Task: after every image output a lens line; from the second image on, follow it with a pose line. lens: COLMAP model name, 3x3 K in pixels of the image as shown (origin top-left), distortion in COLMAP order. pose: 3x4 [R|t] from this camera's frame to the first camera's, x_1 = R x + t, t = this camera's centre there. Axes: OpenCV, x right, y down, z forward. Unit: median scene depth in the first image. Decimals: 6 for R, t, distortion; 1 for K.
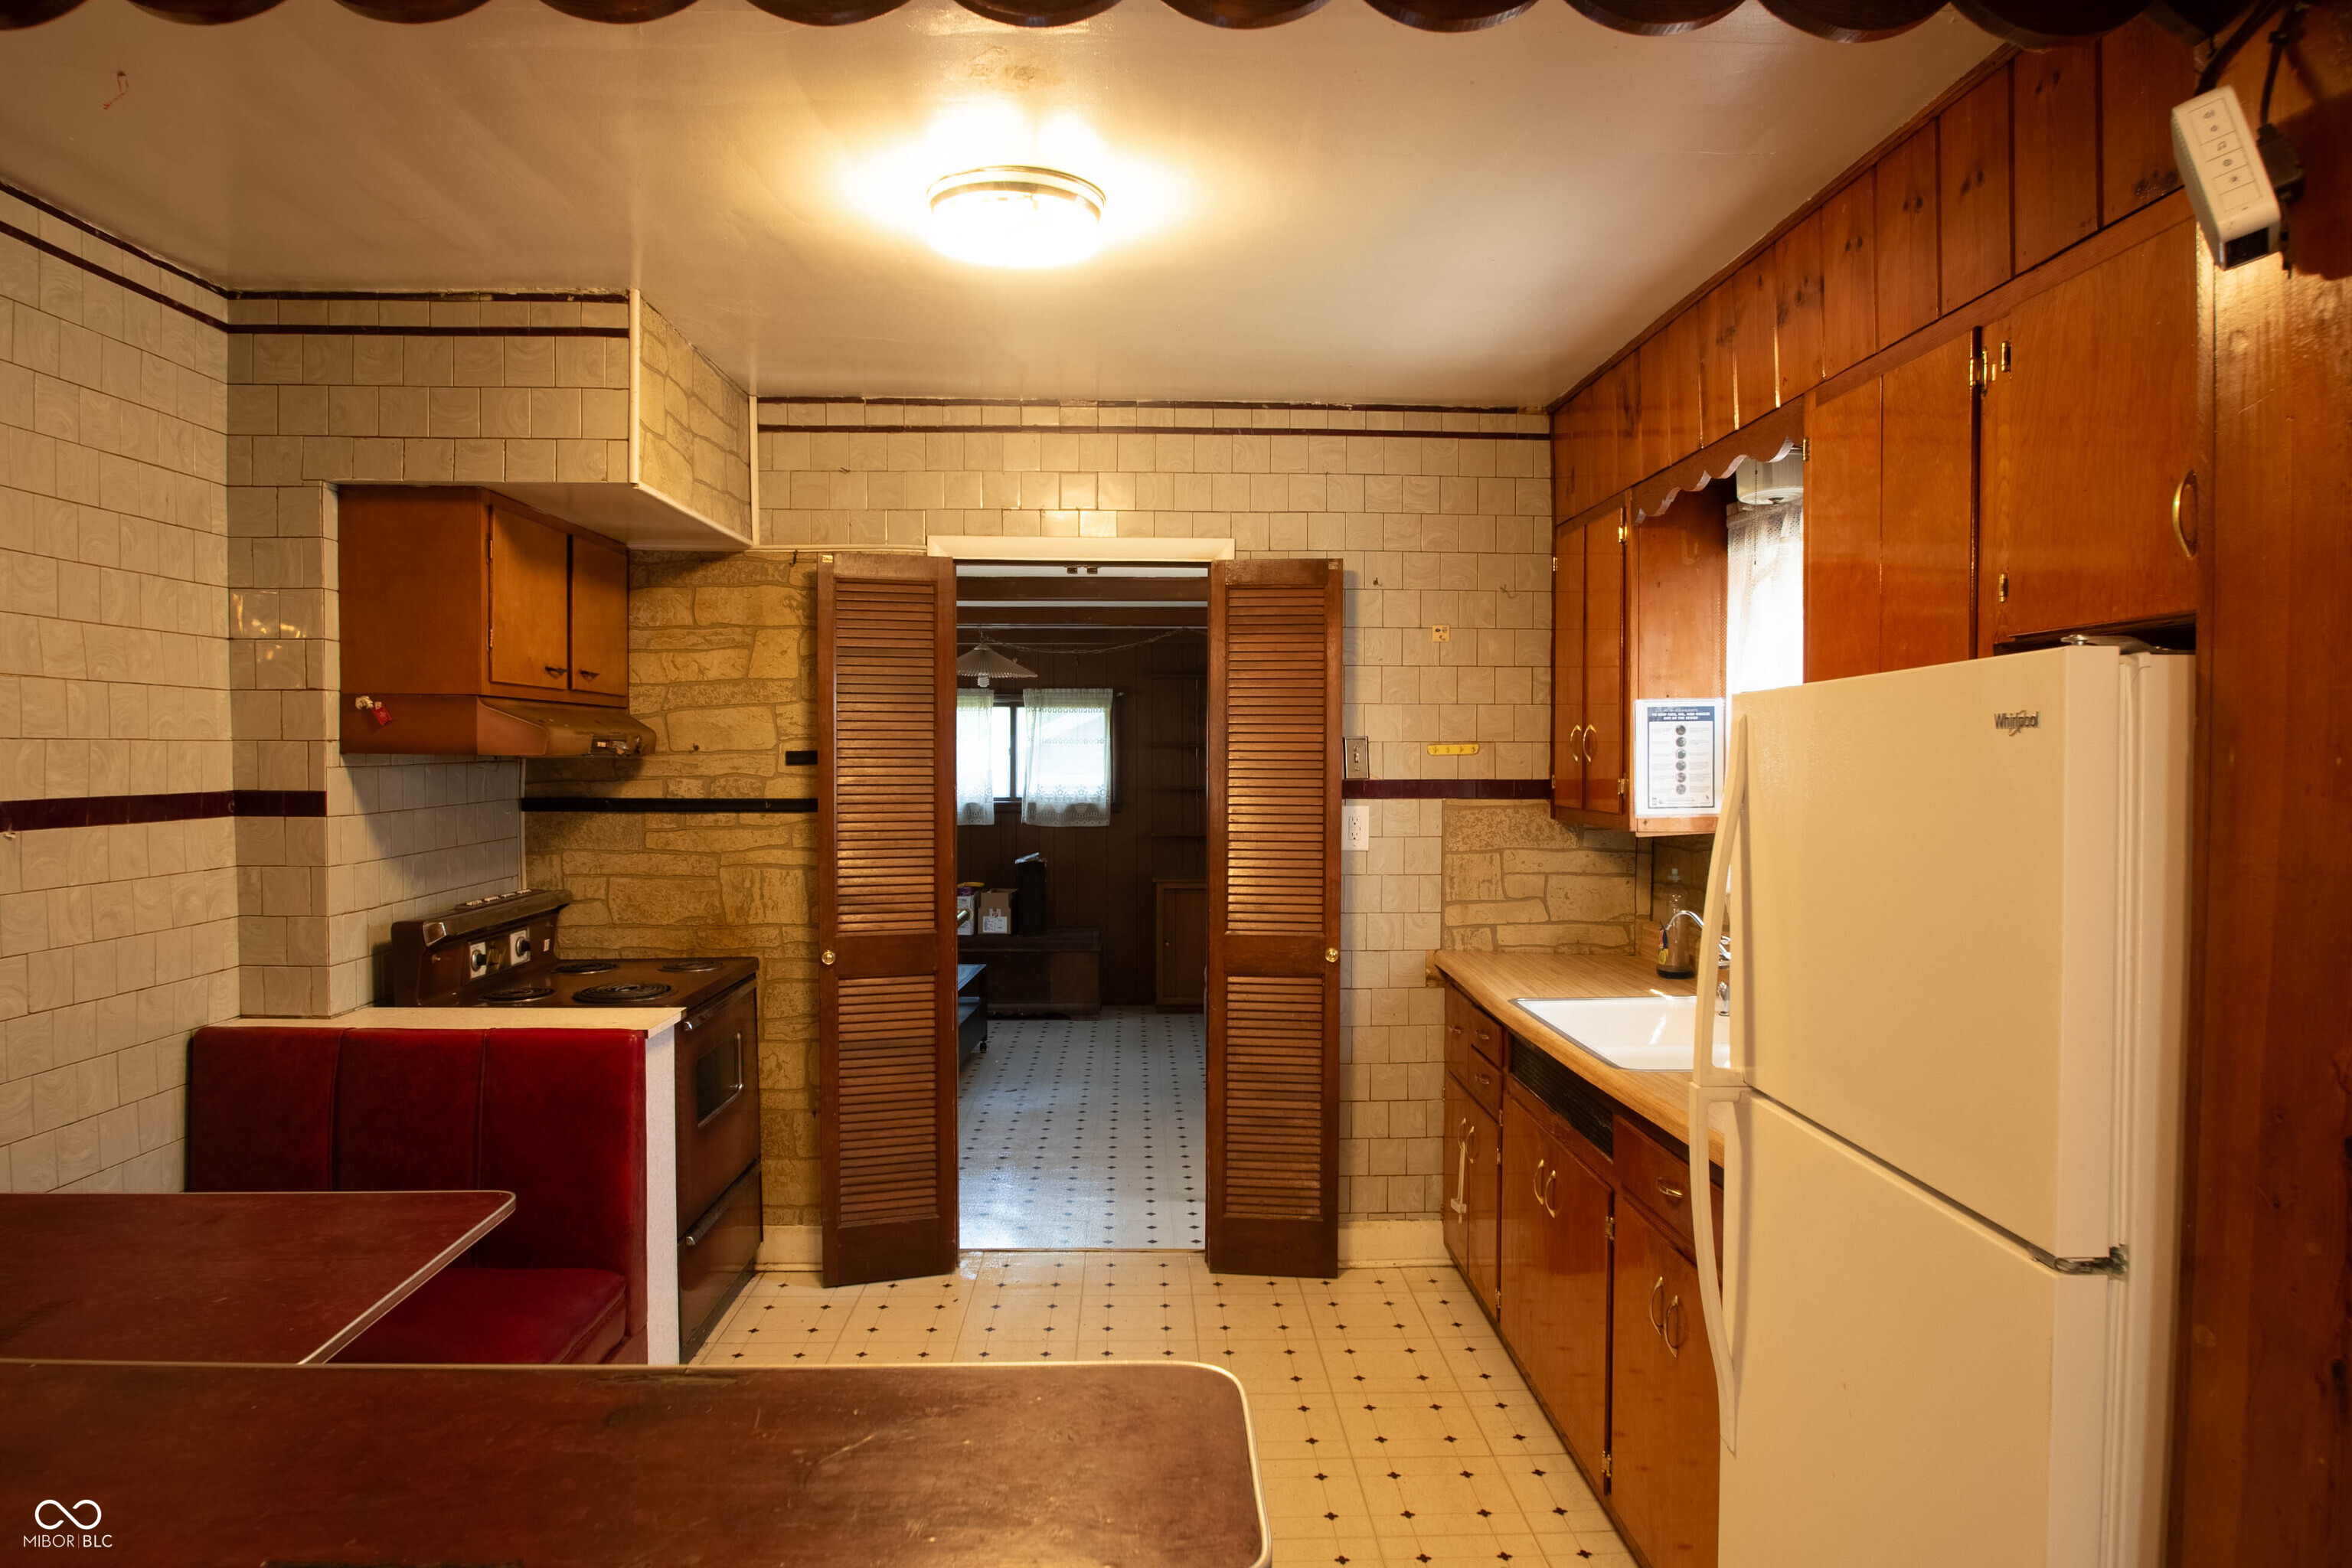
lens RADIAL K [[1420.3, 0, 1177.3], [0, 1420.3, 801.1], [0, 0, 1]] dist [-0.024977, -0.009076]
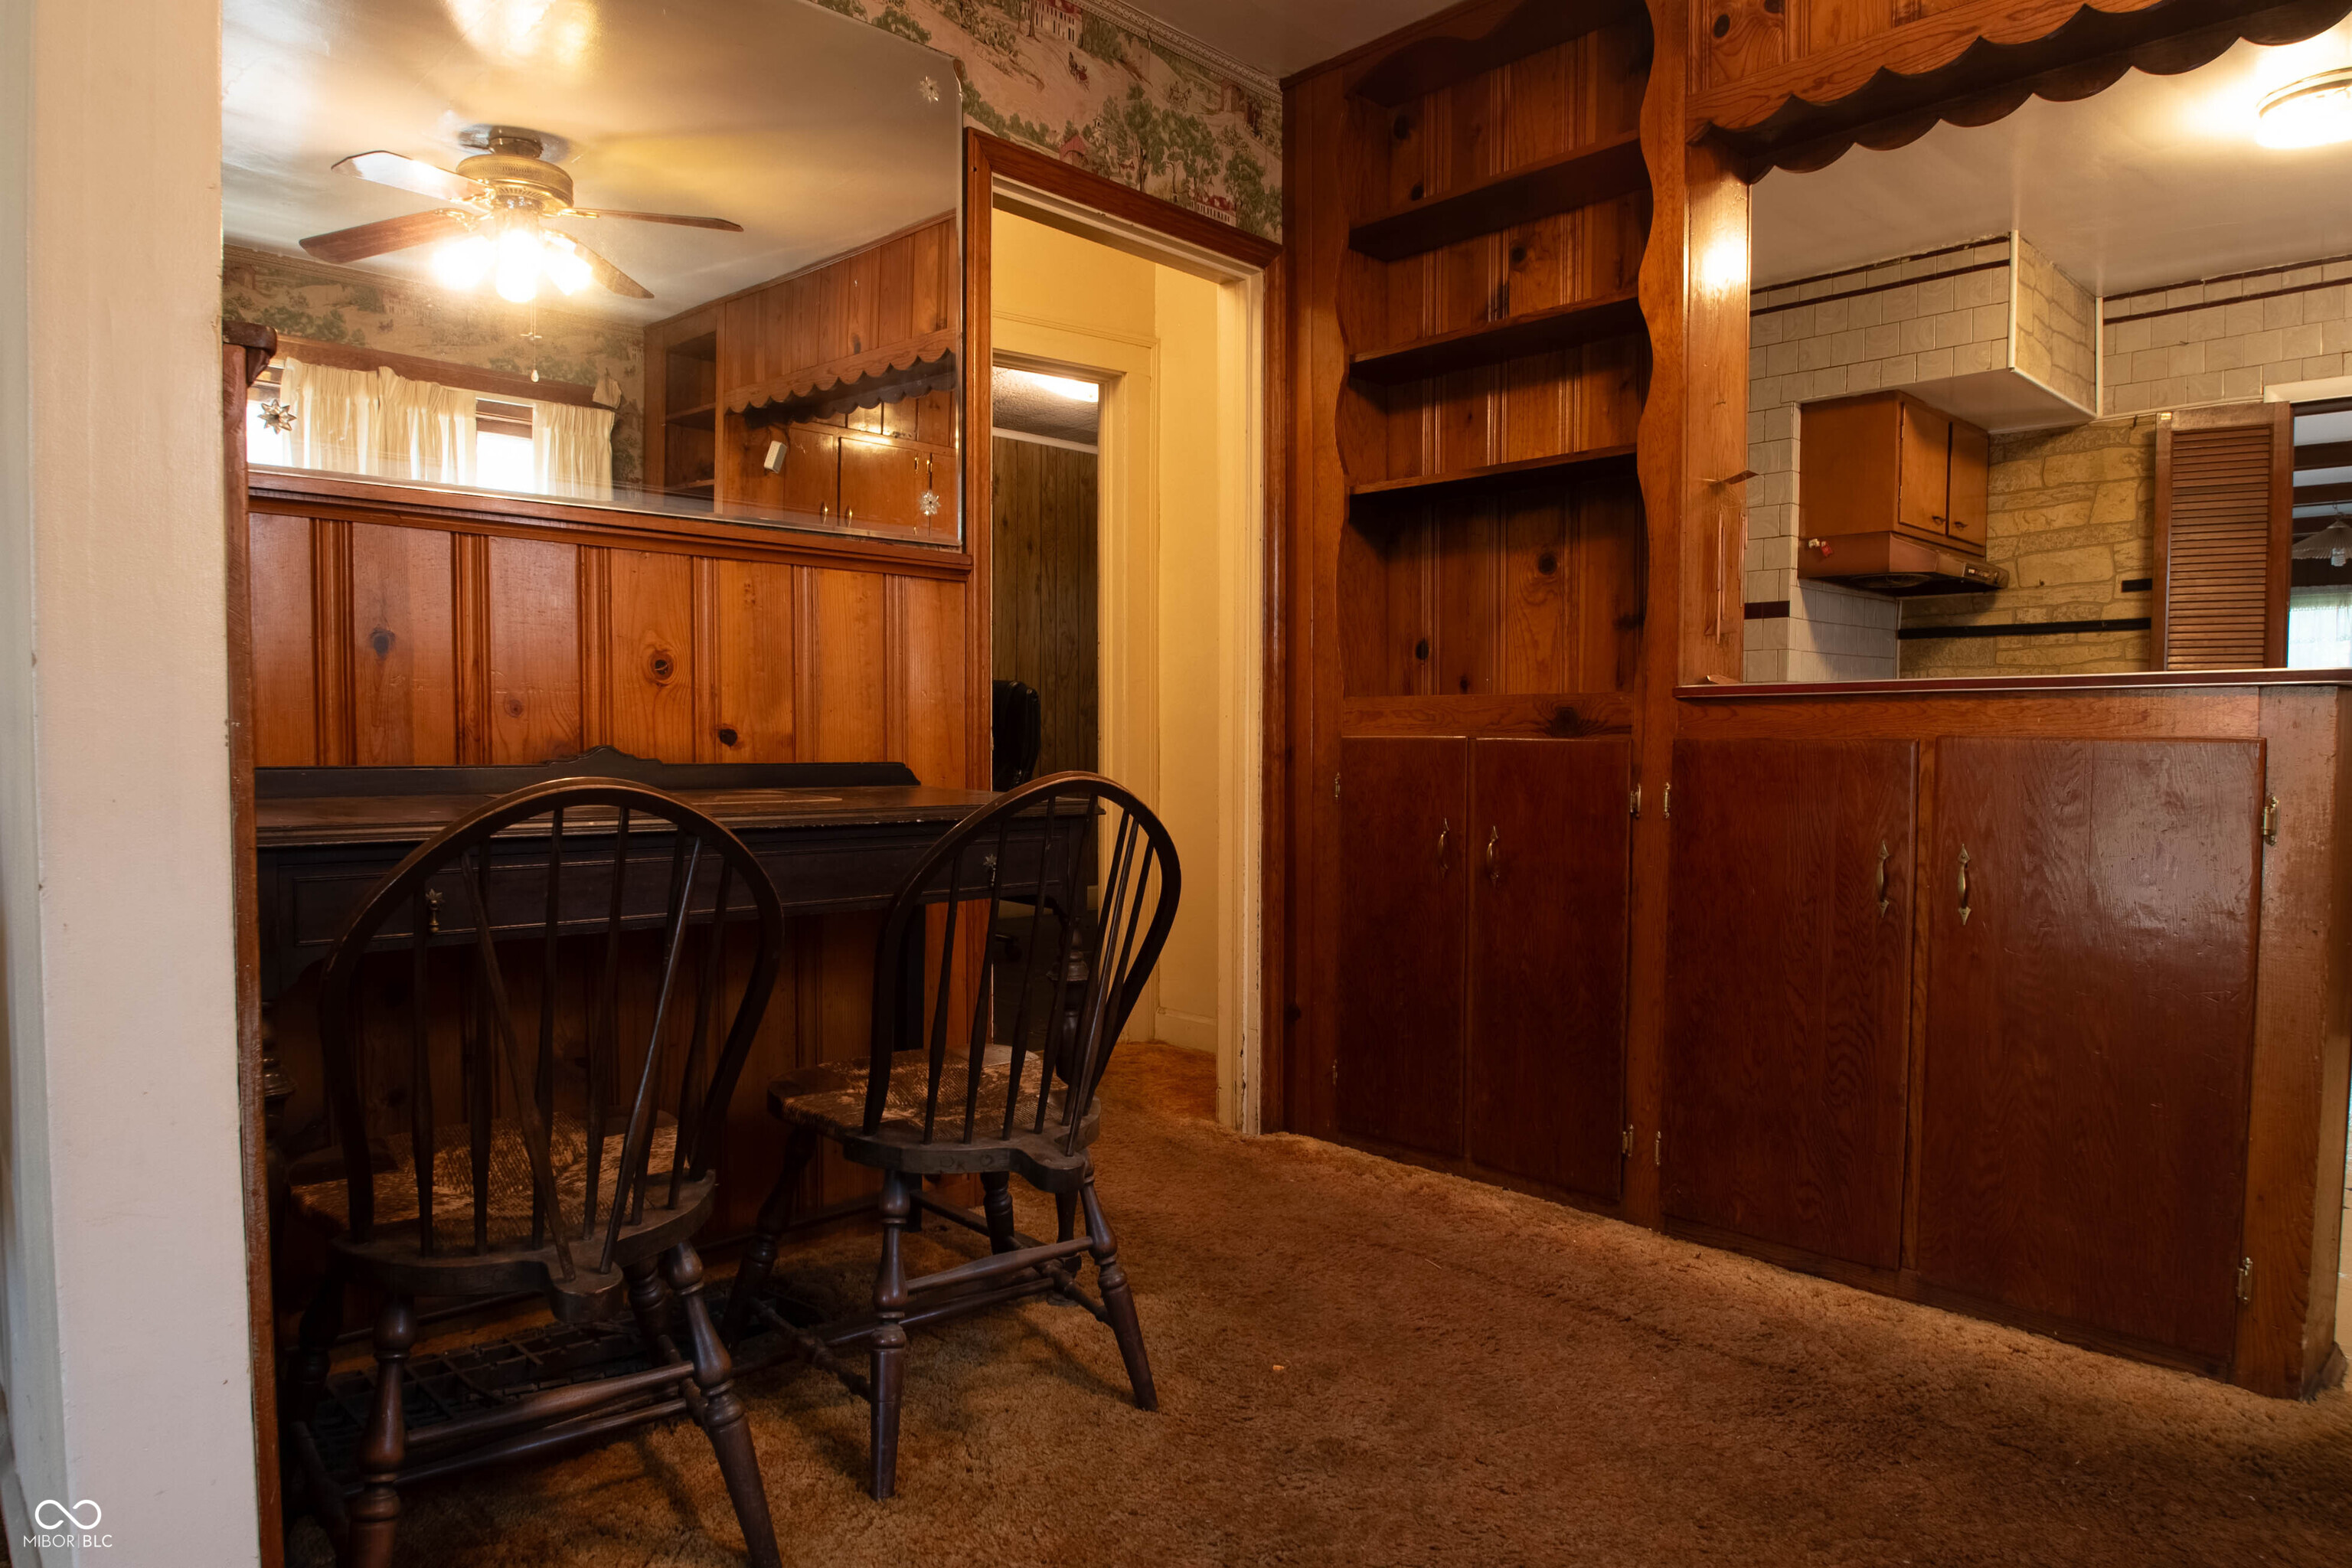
lens RADIAL K [[1420.3, 0, 1179.7], [0, 1420.3, 797.8], [0, 0, 1]] dist [-0.024977, -0.009076]
pose [[0.665023, 0.032750, -0.746104, 0.092853], [-0.027861, 0.999431, 0.019037, 0.152351], [0.746303, 0.008127, 0.665557, -0.416806]]
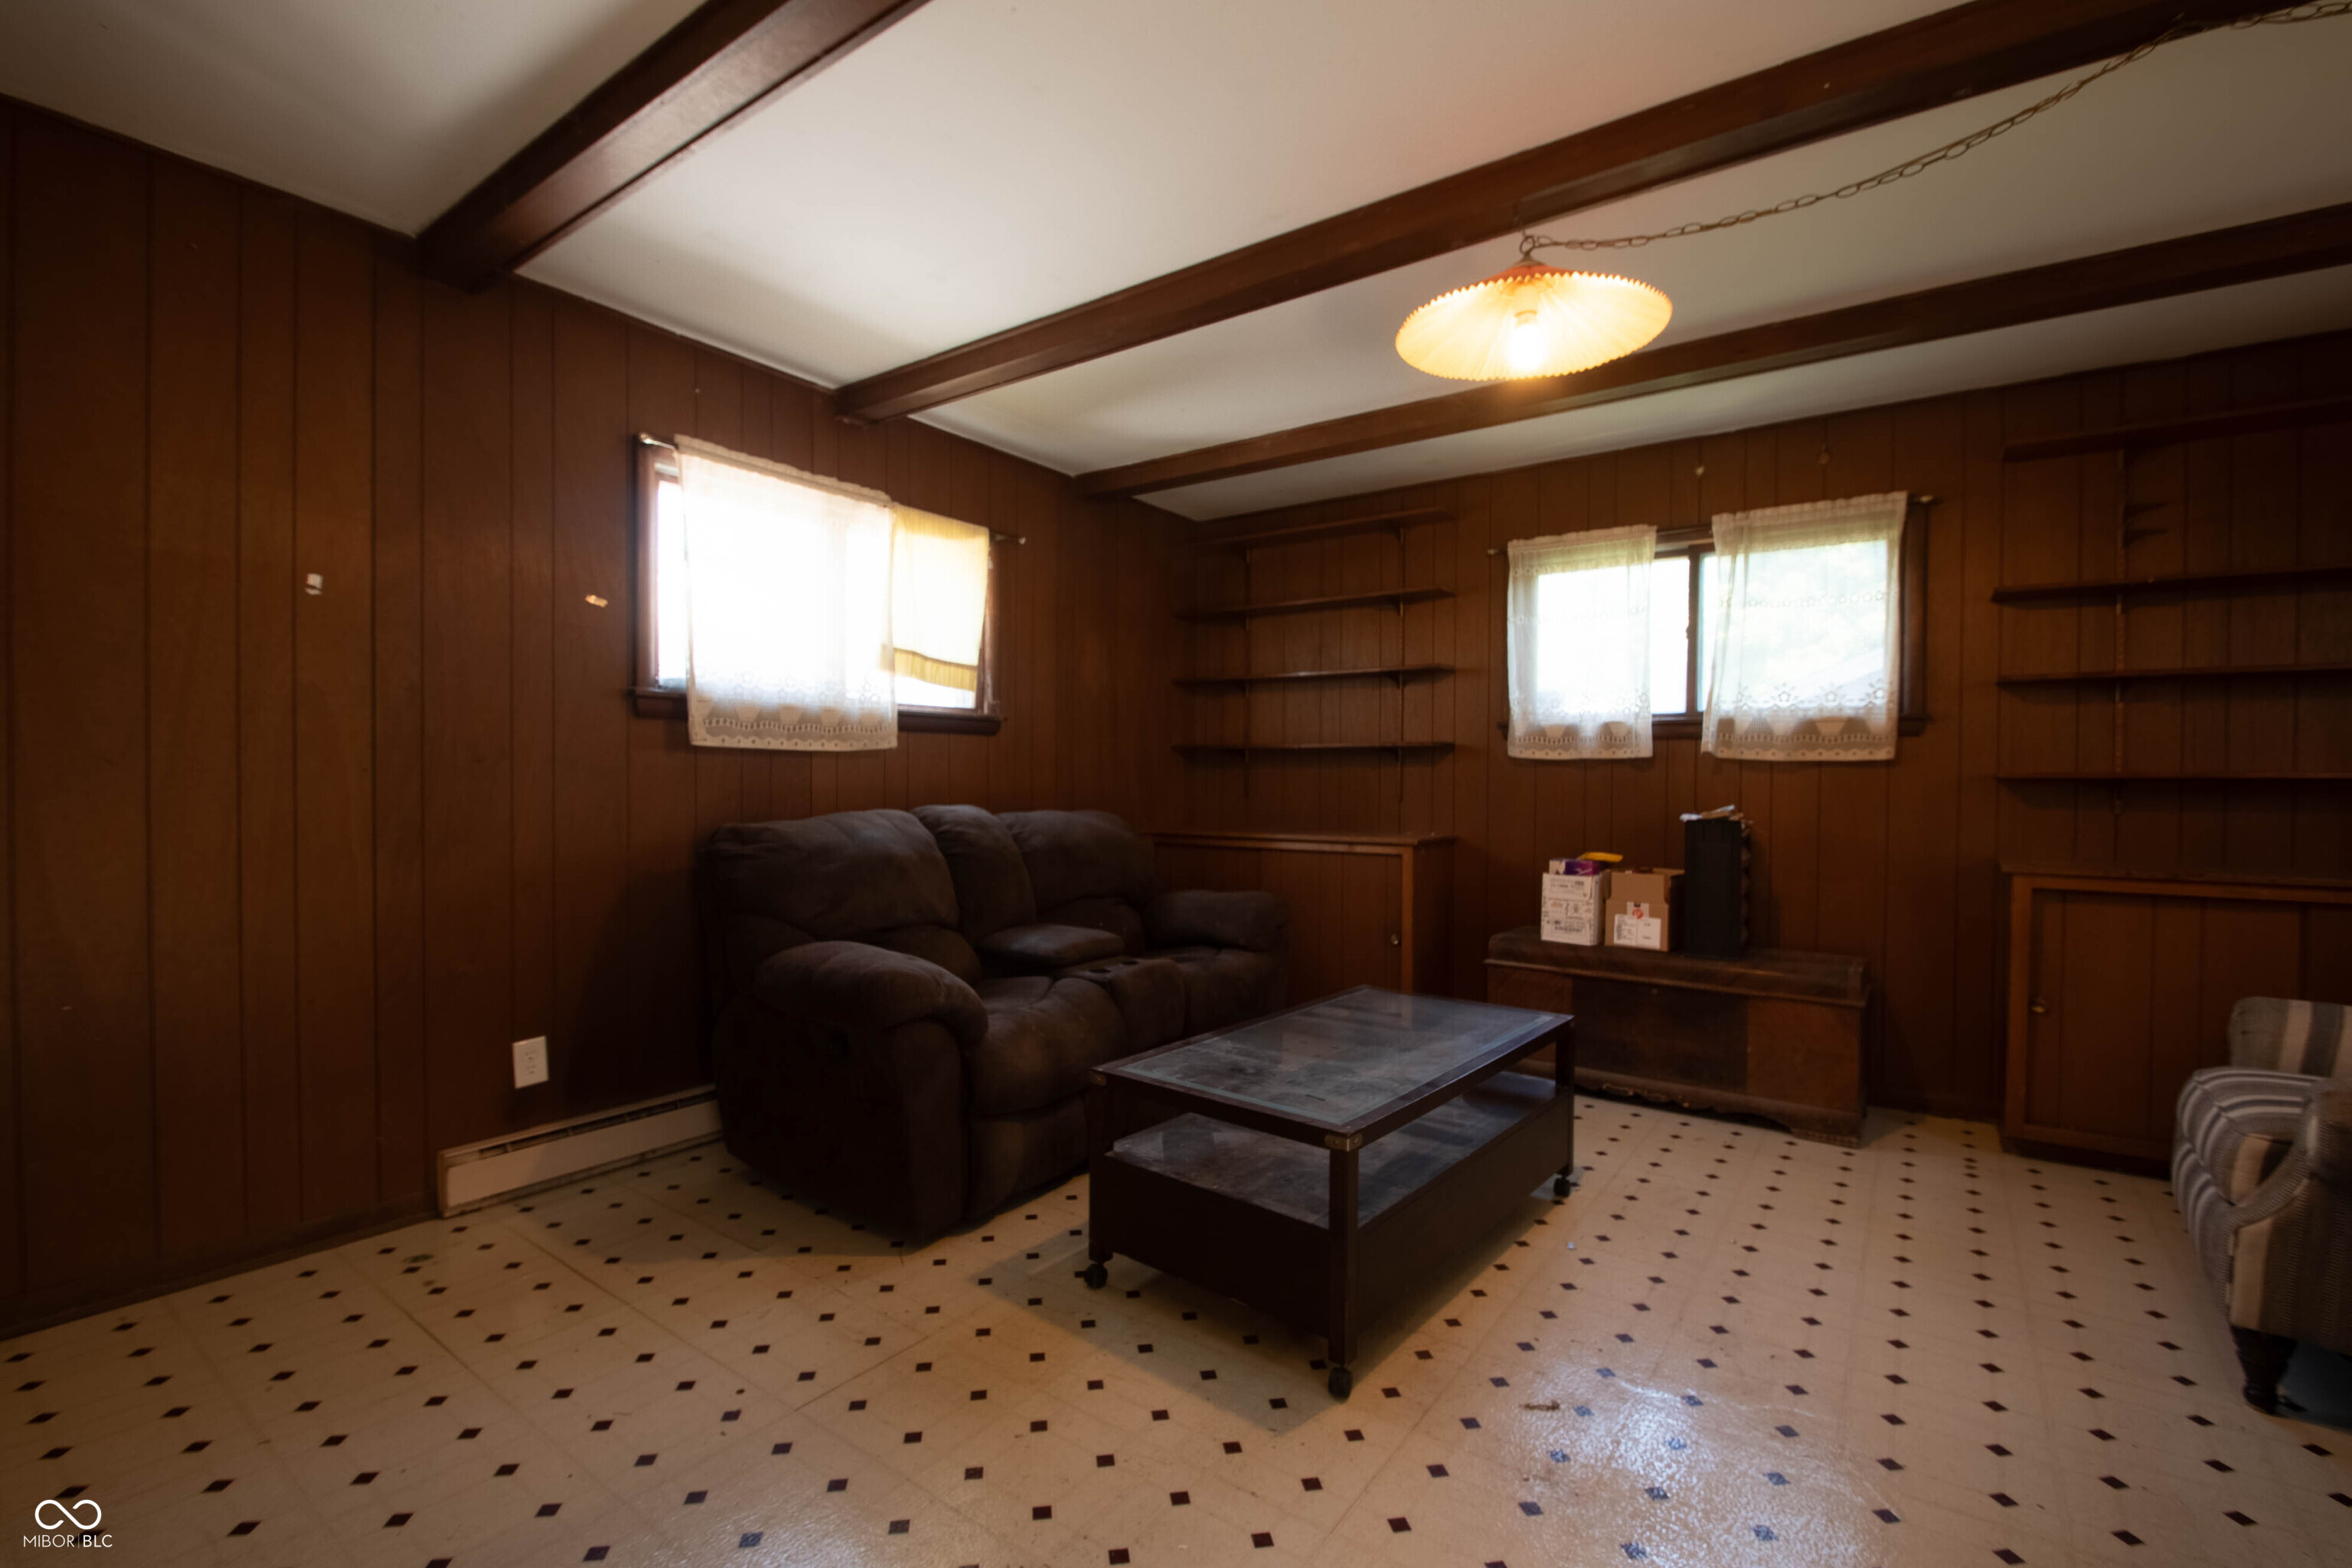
lens RADIAL K [[1034.1, 0, 1172.3], [0, 1034.1, 790.3], [0, 0, 1]] dist [0.004555, -0.011691]
pose [[0.787367, 0.012912, -0.616349, -0.053195], [-0.023842, 0.999670, -0.009515, 0.090782], [0.616023, 0.022187, 0.787416, 1.286732]]
